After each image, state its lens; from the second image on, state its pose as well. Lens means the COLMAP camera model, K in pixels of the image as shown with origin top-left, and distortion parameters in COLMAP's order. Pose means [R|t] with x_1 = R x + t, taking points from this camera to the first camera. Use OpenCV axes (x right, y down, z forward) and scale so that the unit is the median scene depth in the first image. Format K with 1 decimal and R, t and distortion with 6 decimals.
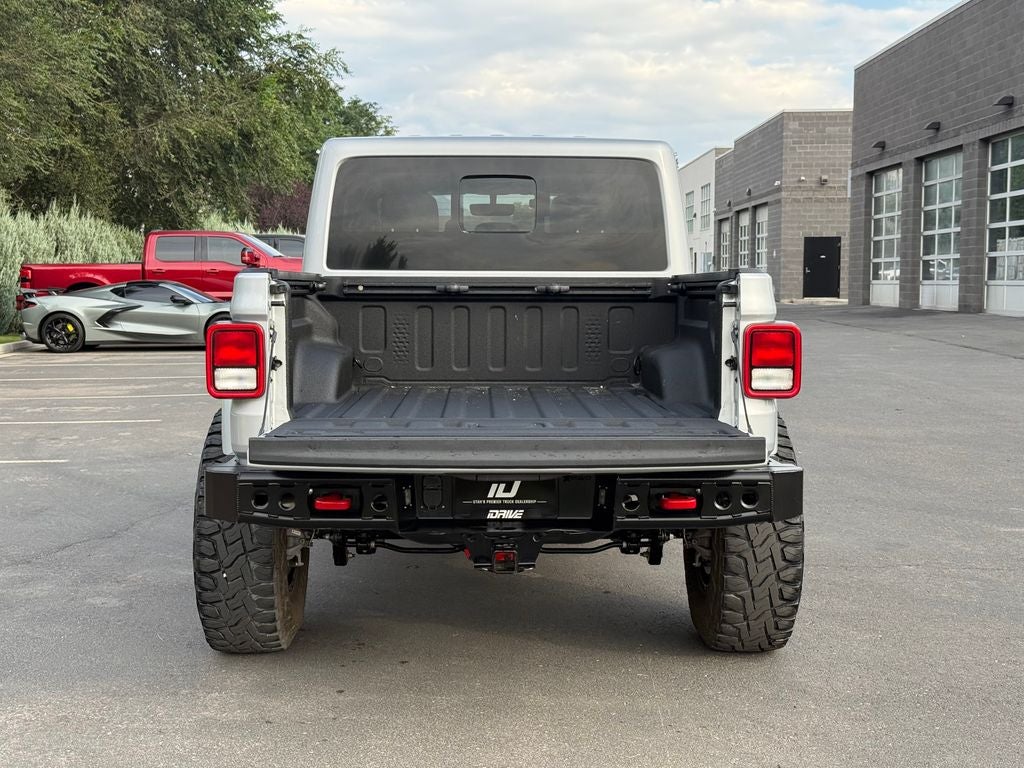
lens RADIAL K [[1422.5, 0, 509.8], [0, 1422.5, 388.6], [0, 0, 1]] dist [0.113884, 0.000000]
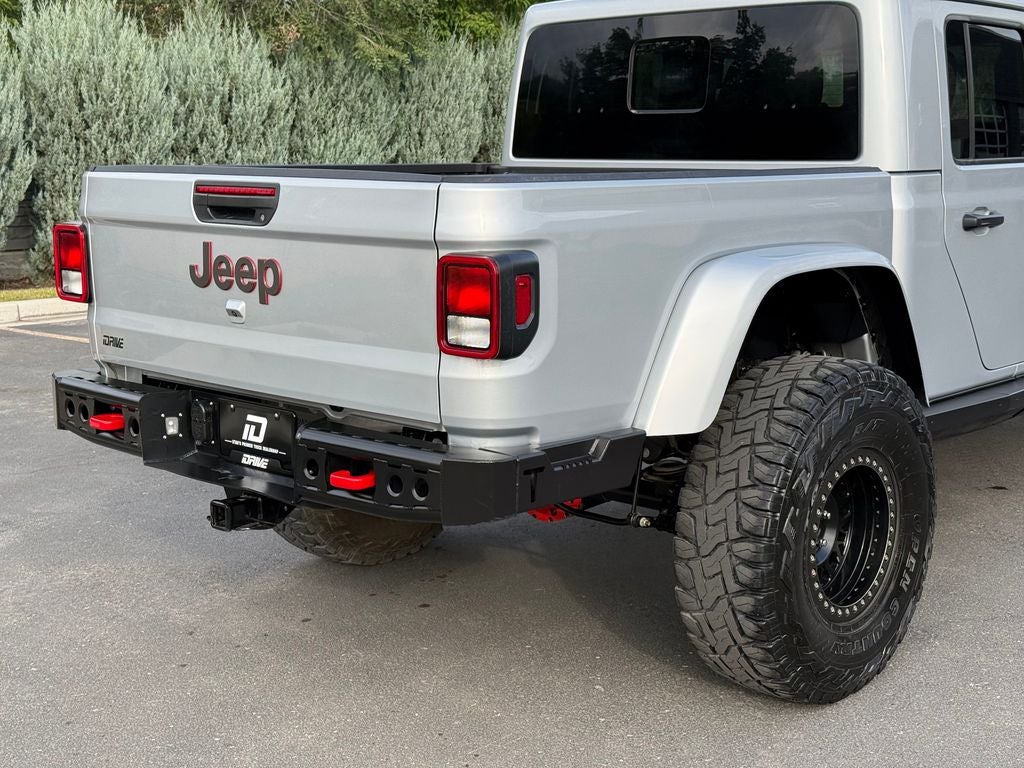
lens RADIAL K [[1422.5, 0, 512.1], [0, 1422.5, 389.2], [0, 0, 1]] dist [0.113884, 0.000000]
pose [[0.723999, 0.116027, -0.679973, 0.192238], [-0.048153, 0.991849, 0.117973, -0.017707], [0.688118, -0.052670, 0.723684, 0.136551]]
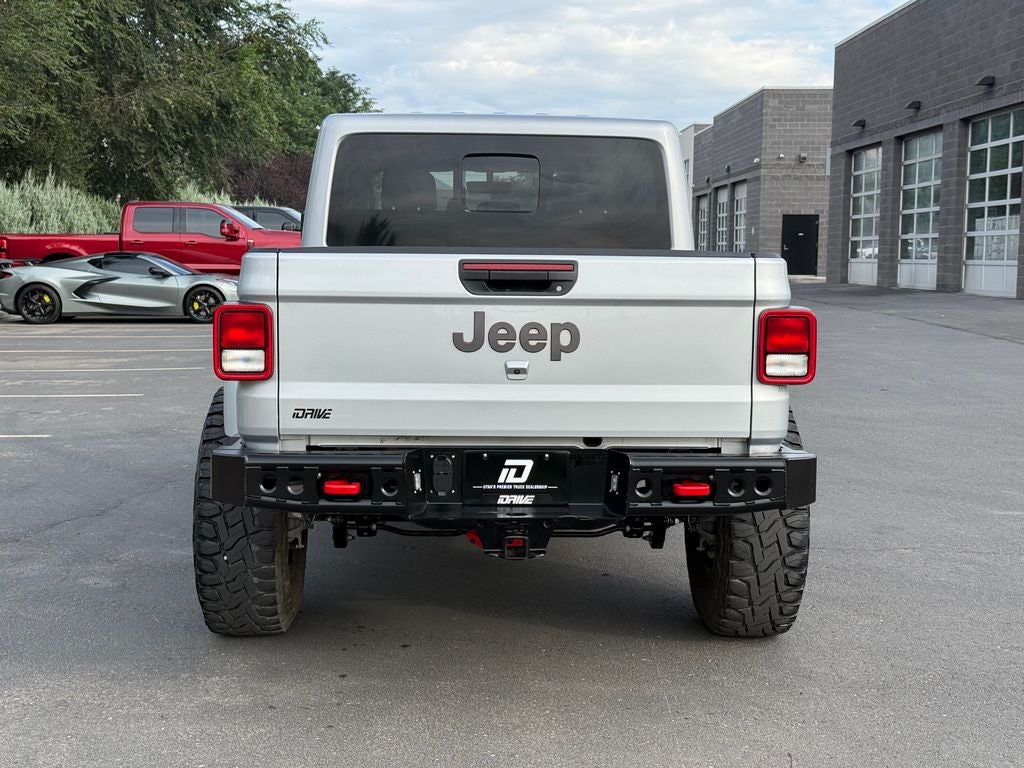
lens RADIAL K [[1422.5, 0, 515.2], [0, 1422.5, 384.3], [0, 0, 1]] dist [0.113884, 0.000000]
pose [[0.999749, 0.007862, 0.020982, -0.006997], [-0.008175, 0.999856, 0.014892, -0.001794], [-0.020862, -0.015060, 0.999669, 0.003989]]
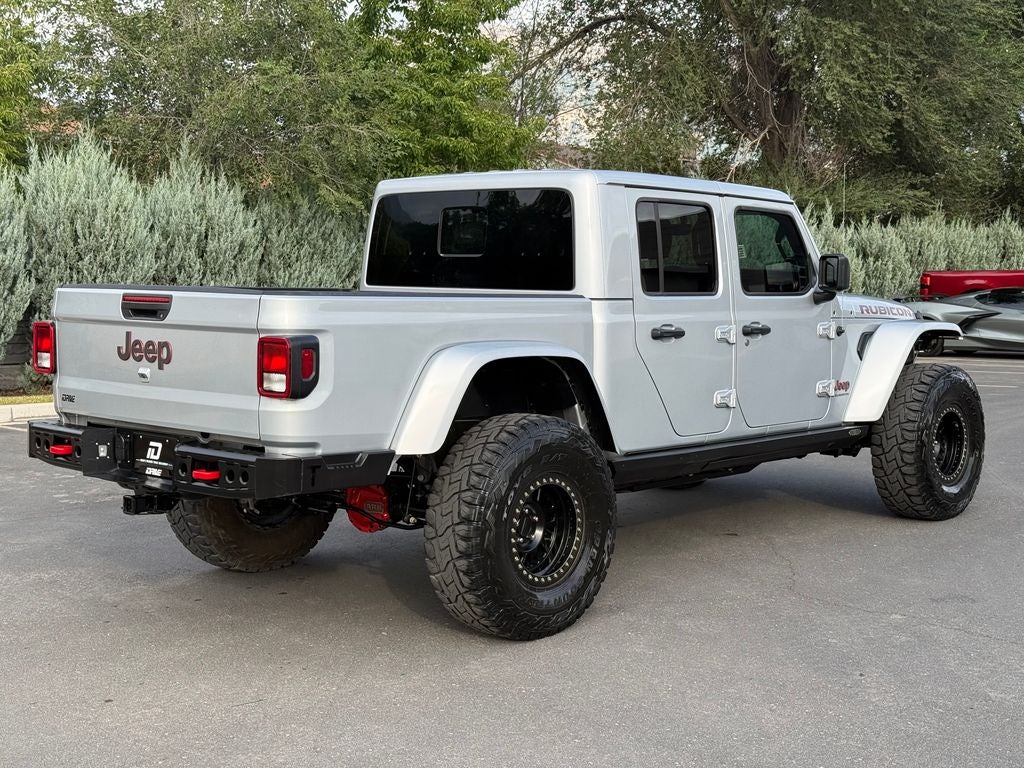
lens RADIAL K [[1422.5, 0, 515.3], [0, 1422.5, 388.2], [0, 0, 1]] dist [0.113884, 0.000000]
pose [[0.725612, 0.063109, -0.685204, 0.323690], [-0.064999, 0.997619, 0.023051, -0.011901], [0.685027, 0.027811, 0.727986, 0.070842]]
